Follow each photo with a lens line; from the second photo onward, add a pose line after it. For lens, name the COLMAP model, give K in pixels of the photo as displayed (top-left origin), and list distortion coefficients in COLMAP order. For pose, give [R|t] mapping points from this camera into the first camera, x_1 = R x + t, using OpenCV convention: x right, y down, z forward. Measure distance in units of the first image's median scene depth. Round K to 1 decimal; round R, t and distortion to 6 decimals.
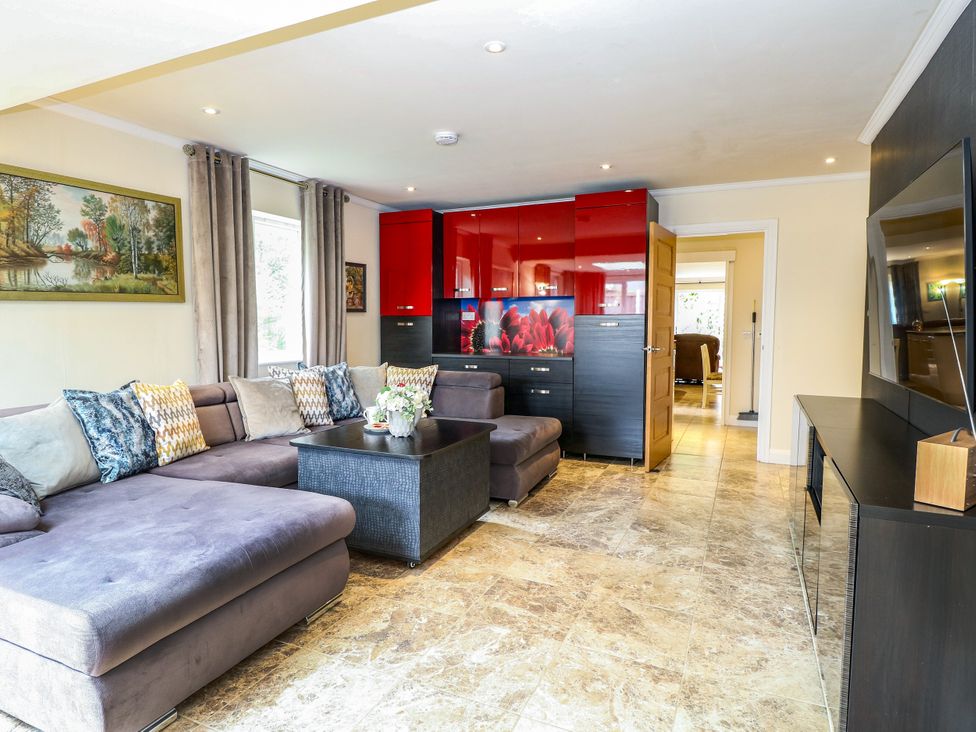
lens RADIAL K [[575.8, 0, 502.3], [0, 575.8, 366.6], [0, 0, 1]] dist [0.000090, -0.000914]
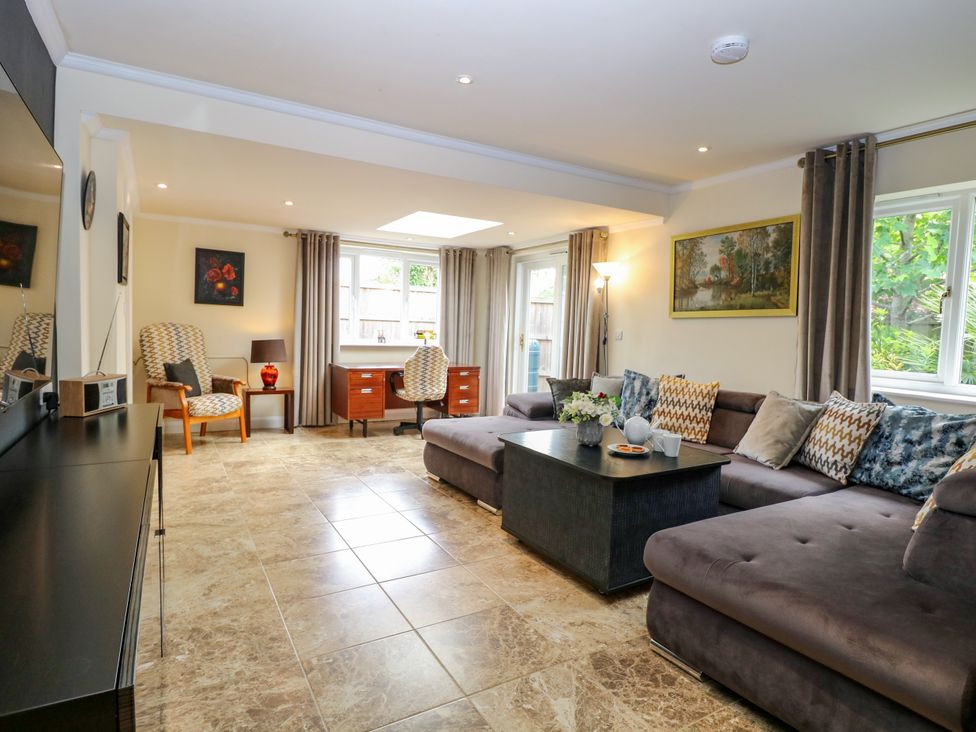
lens RADIAL K [[545.3, 0, 463.1], [0, 545.3, 364.7], [0, 0, 1]] dist [-0.002122, -0.013563]
pose [[-0.621649, 0.033889, -0.782562, 0.657933], [-0.097316, 0.987982, 0.120090, -0.099421], [0.777227, 0.150809, -0.610880, 1.349361]]
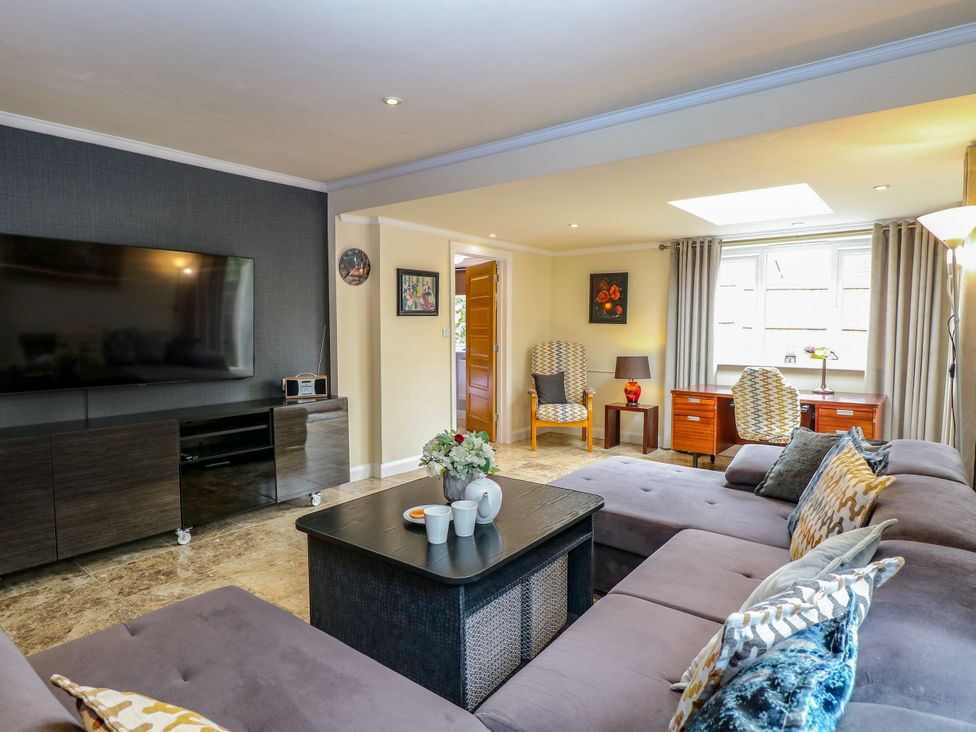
lens RADIAL K [[546.5, 0, 488.0], [0, 546.5, 366.0], [0, 0, 1]] dist [-0.000879, -0.000484]
pose [[-0.966506, -0.022167, 0.255686, -0.373128], [0.016709, 0.988714, 0.148878, -0.149612], [-0.256101, 0.148164, -0.955228, 1.600410]]
